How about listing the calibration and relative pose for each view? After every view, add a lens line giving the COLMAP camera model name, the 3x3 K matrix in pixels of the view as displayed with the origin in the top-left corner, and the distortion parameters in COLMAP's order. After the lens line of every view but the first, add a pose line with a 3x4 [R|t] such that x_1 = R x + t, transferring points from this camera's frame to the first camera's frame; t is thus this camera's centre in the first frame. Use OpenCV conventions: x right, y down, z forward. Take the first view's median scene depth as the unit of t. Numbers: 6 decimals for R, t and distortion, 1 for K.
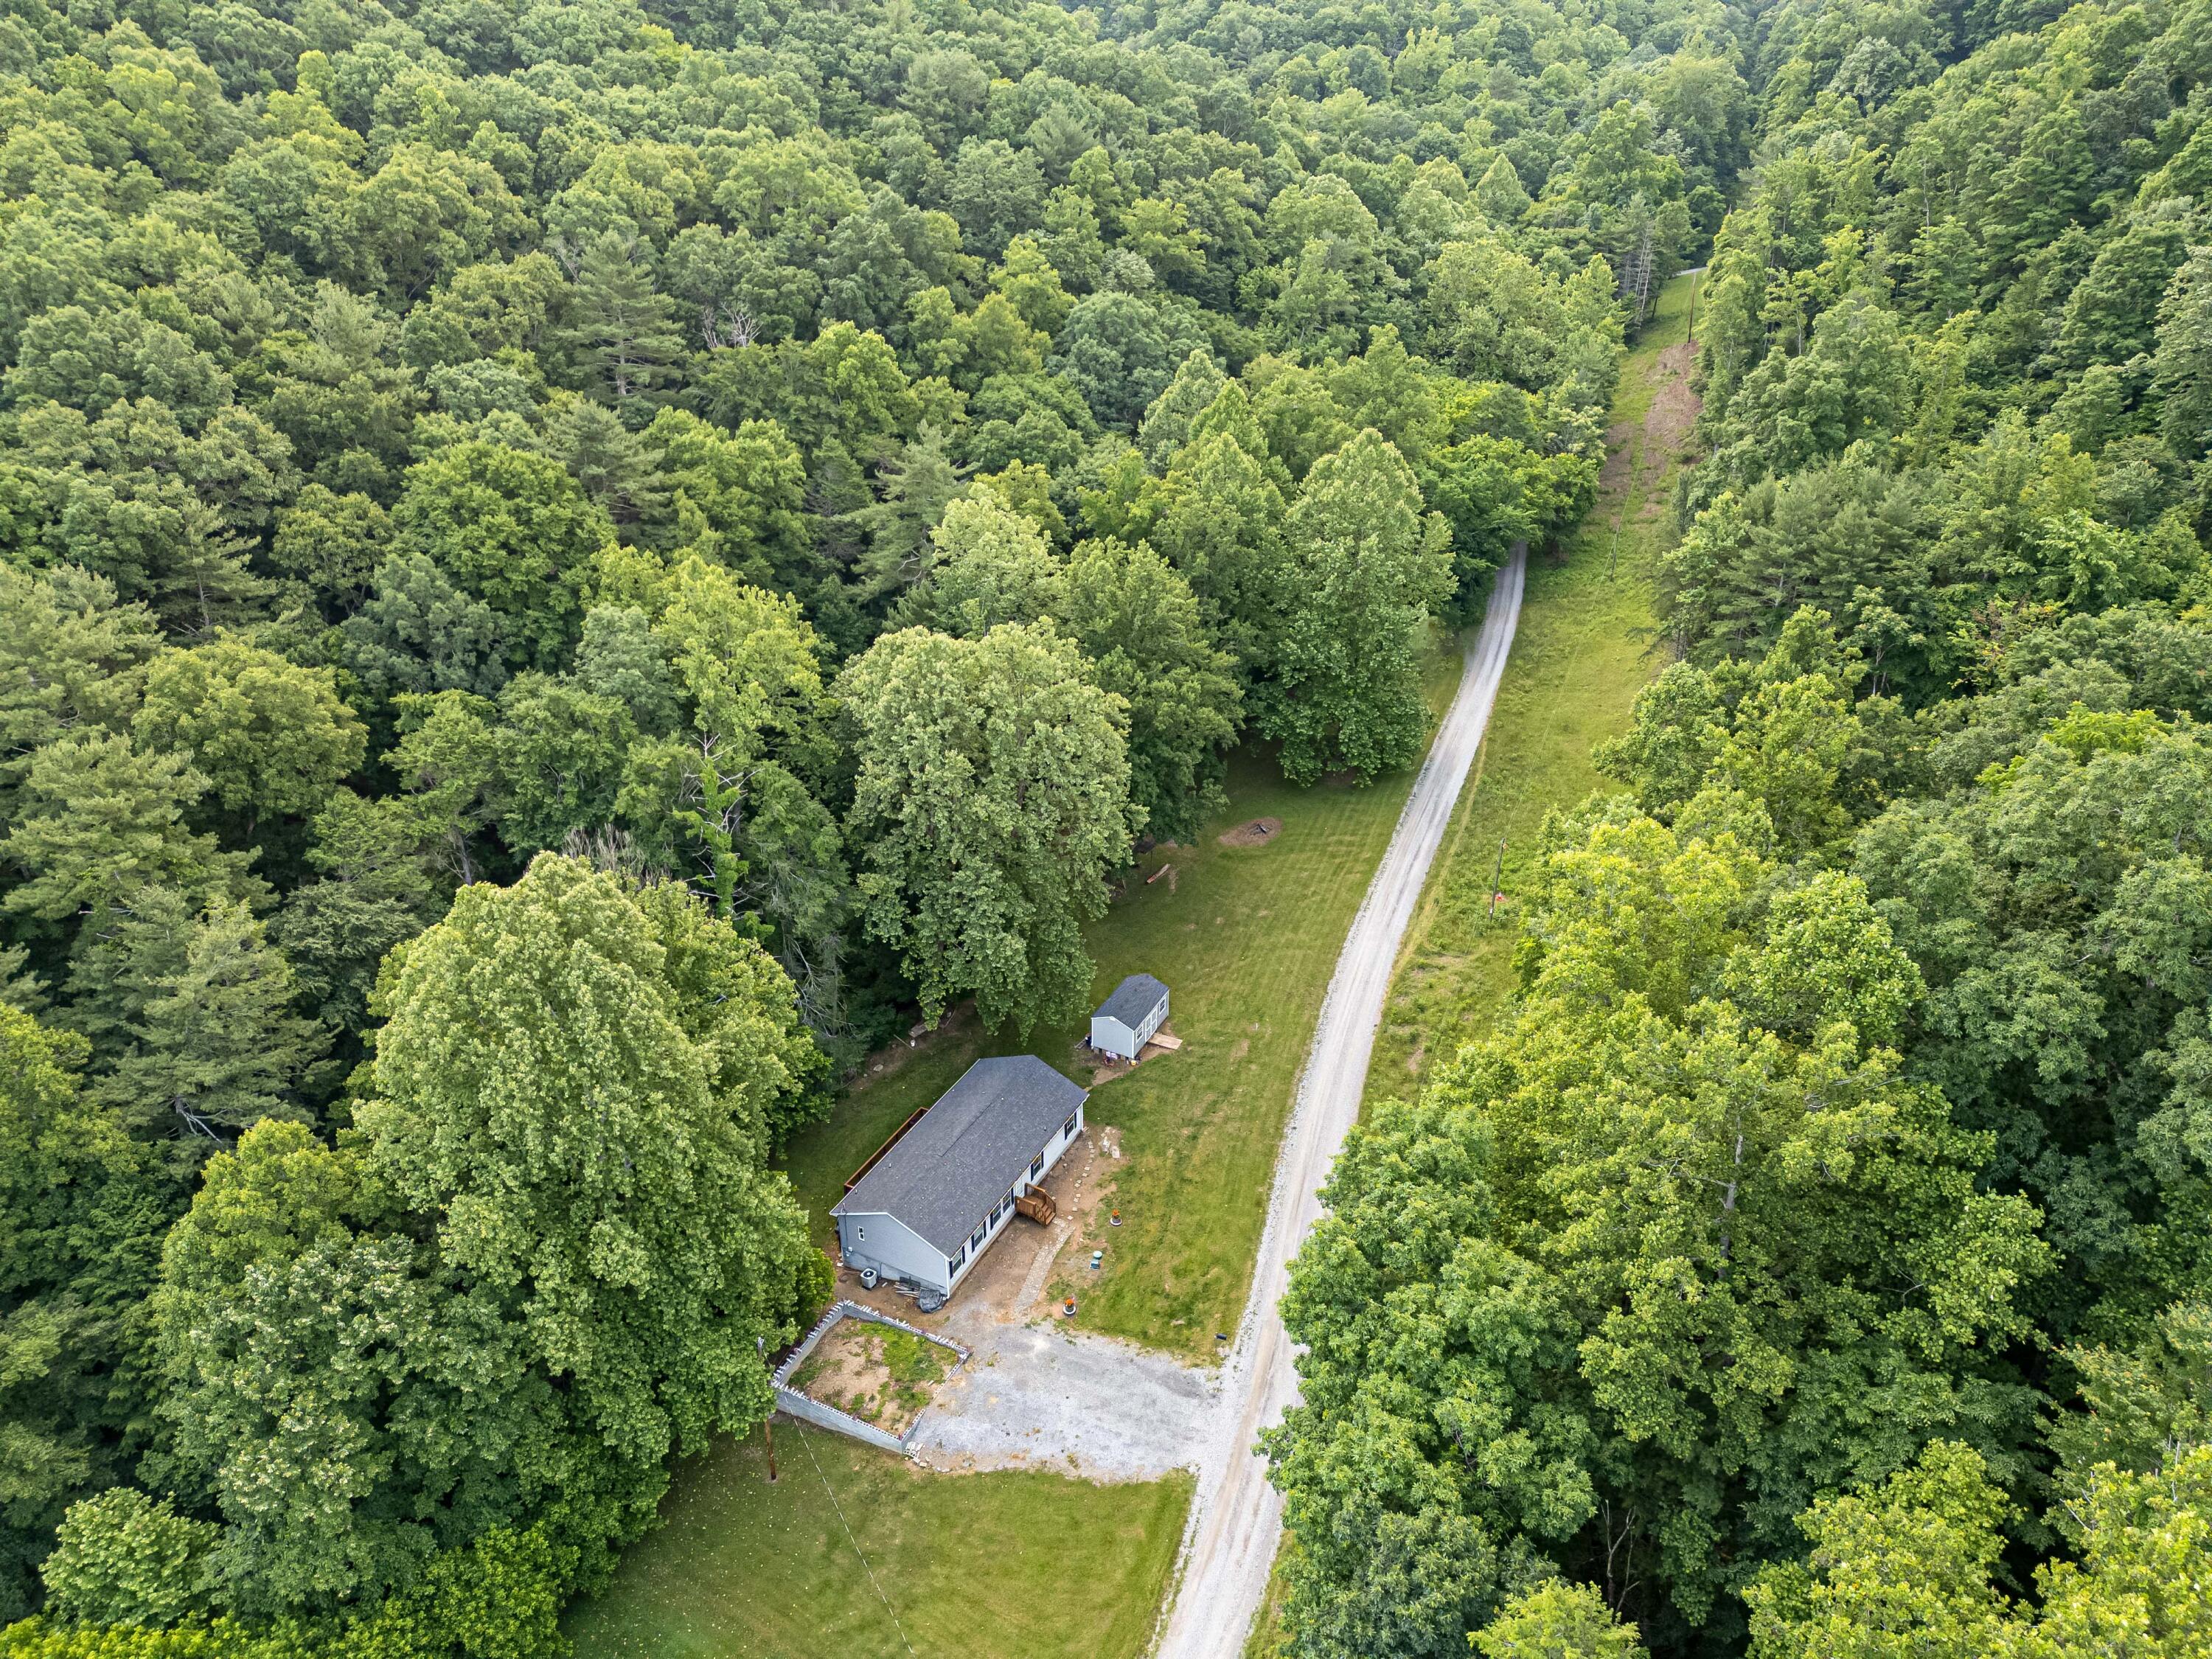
lens RADIAL K [[1588.8, 0, 1117.7], [0, 1588.8, 825.1], [0, 0, 1]] dist [0.106291, -0.113840]
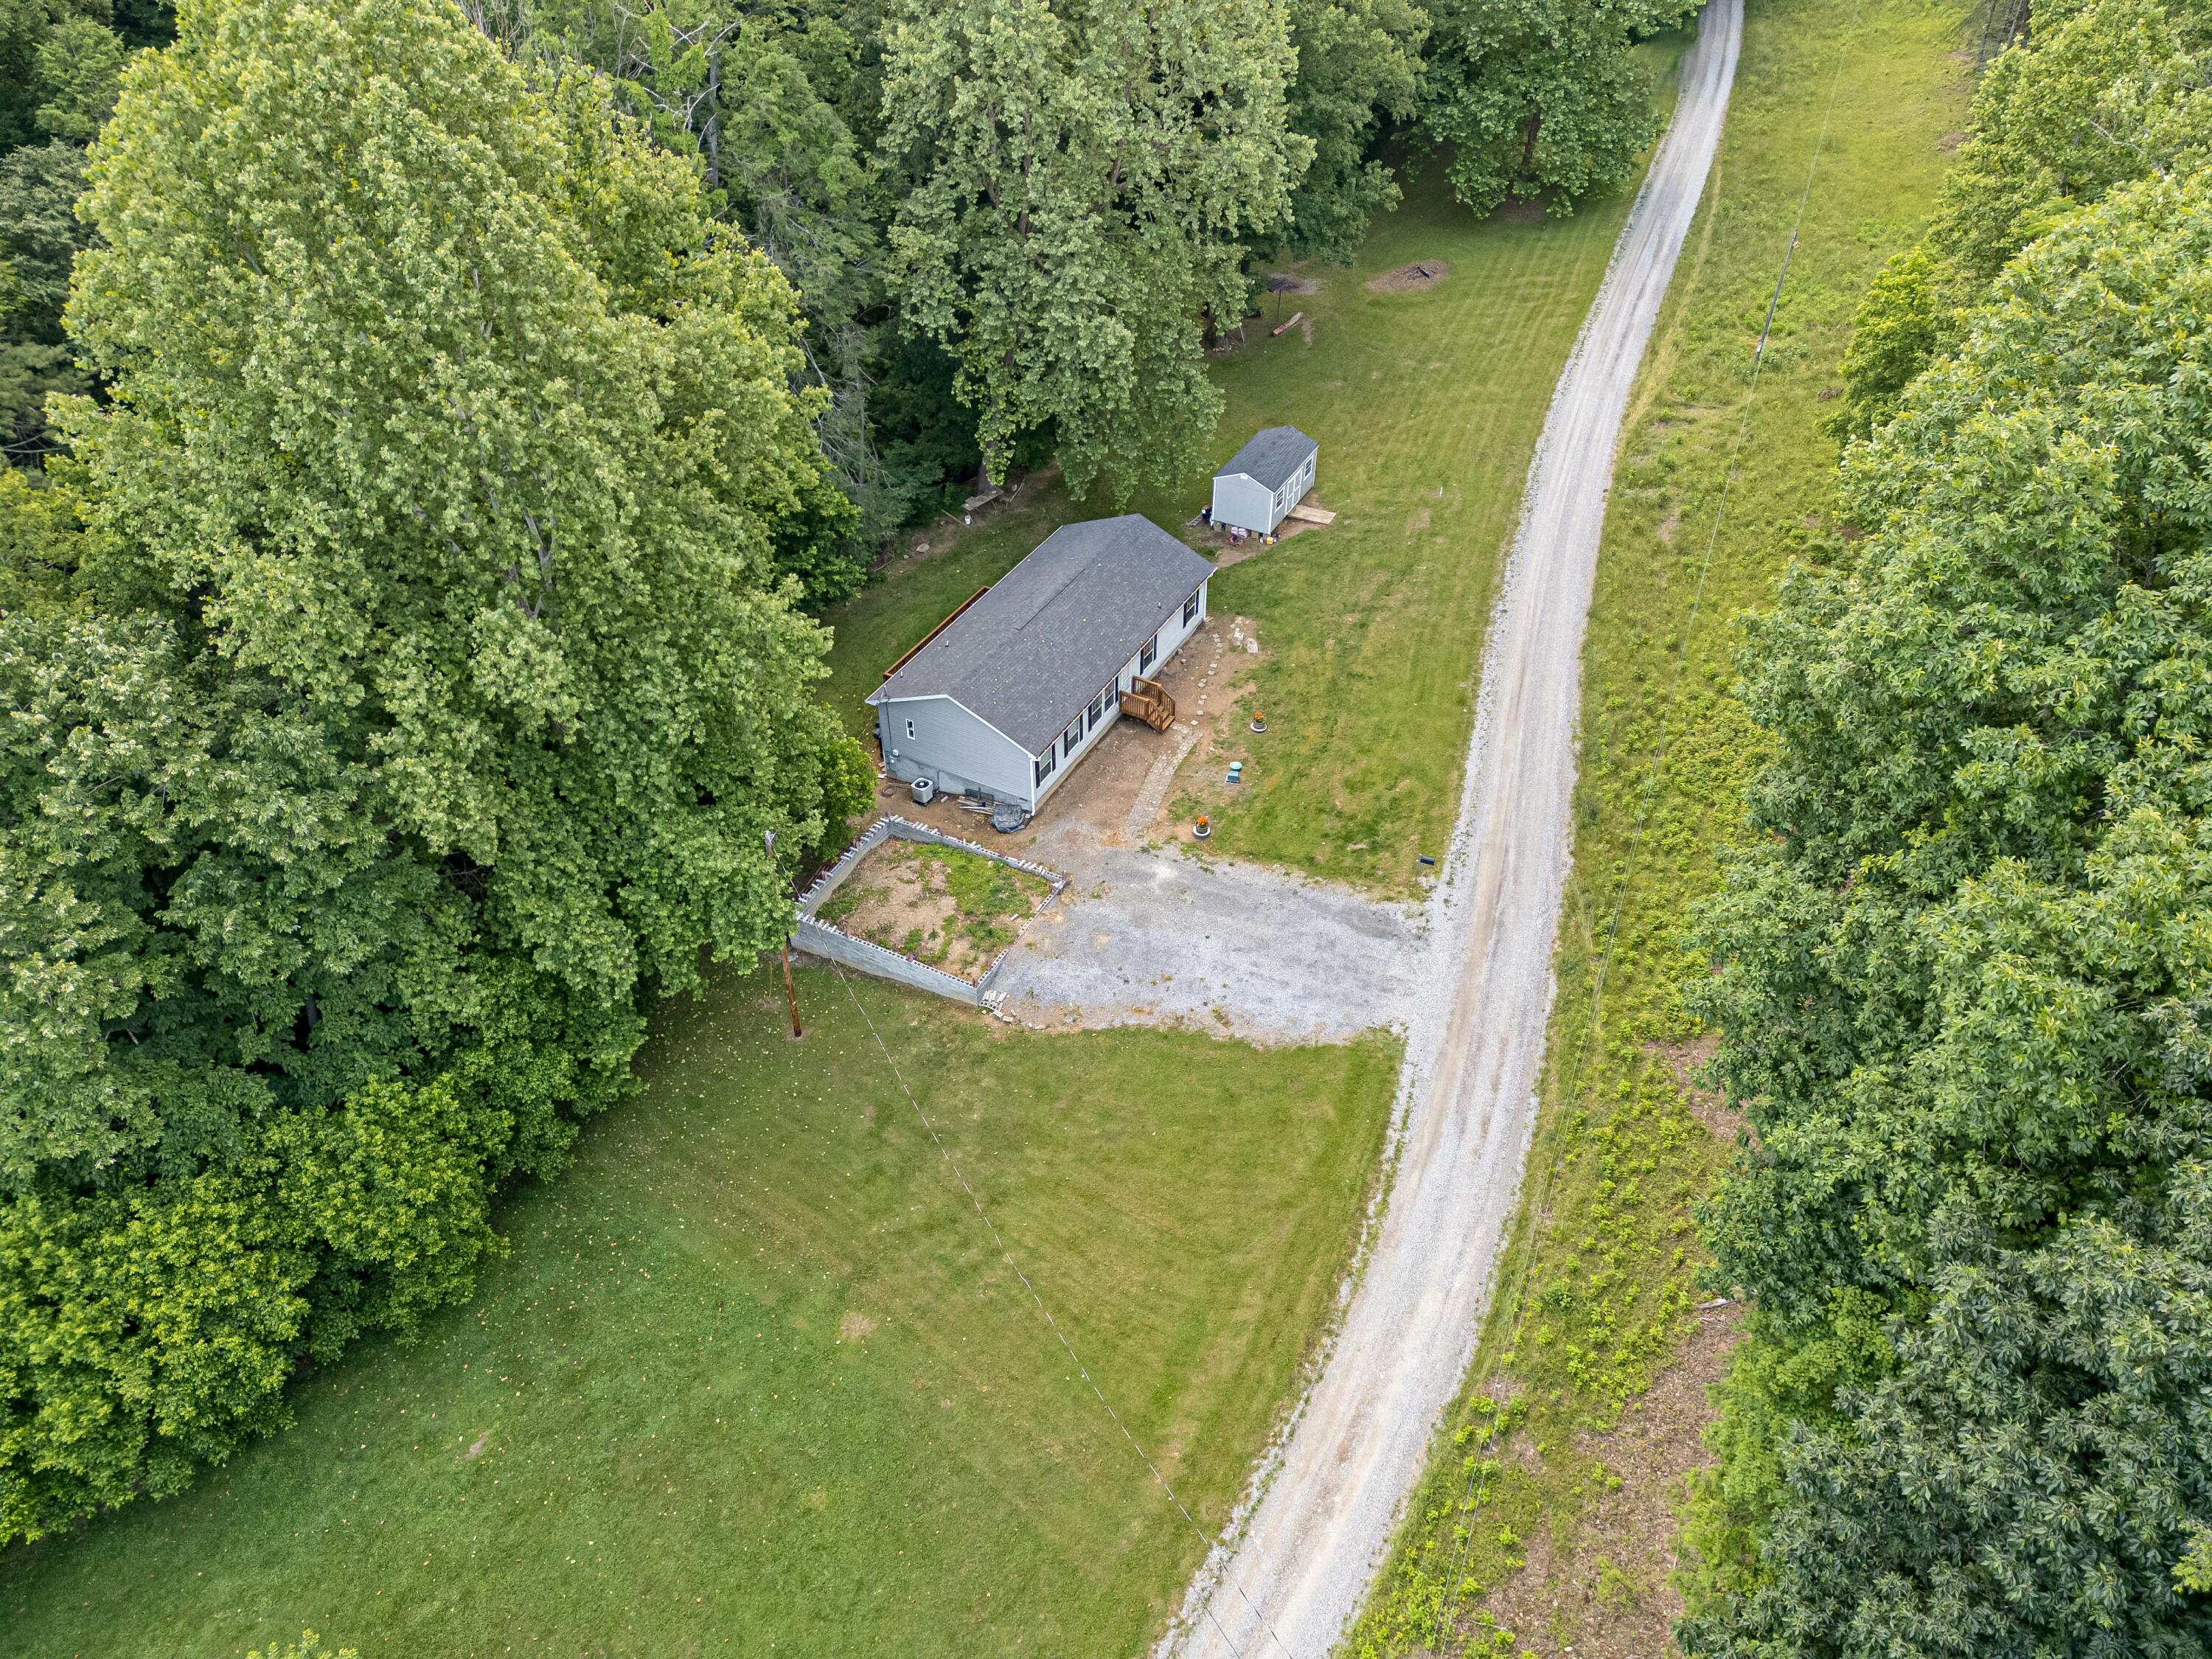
lens RADIAL K [[1588.8, 0, 1117.7], [0, 1588.8, 825.1], [0, 0, 1]] dist [0.106291, -0.113840]
pose [[0.999763, 0.012446, -0.017873, -0.061504], [-0.008432, 0.977820, 0.209278, 0.167610], [0.020081, -0.209077, 0.977693, 0.337314]]
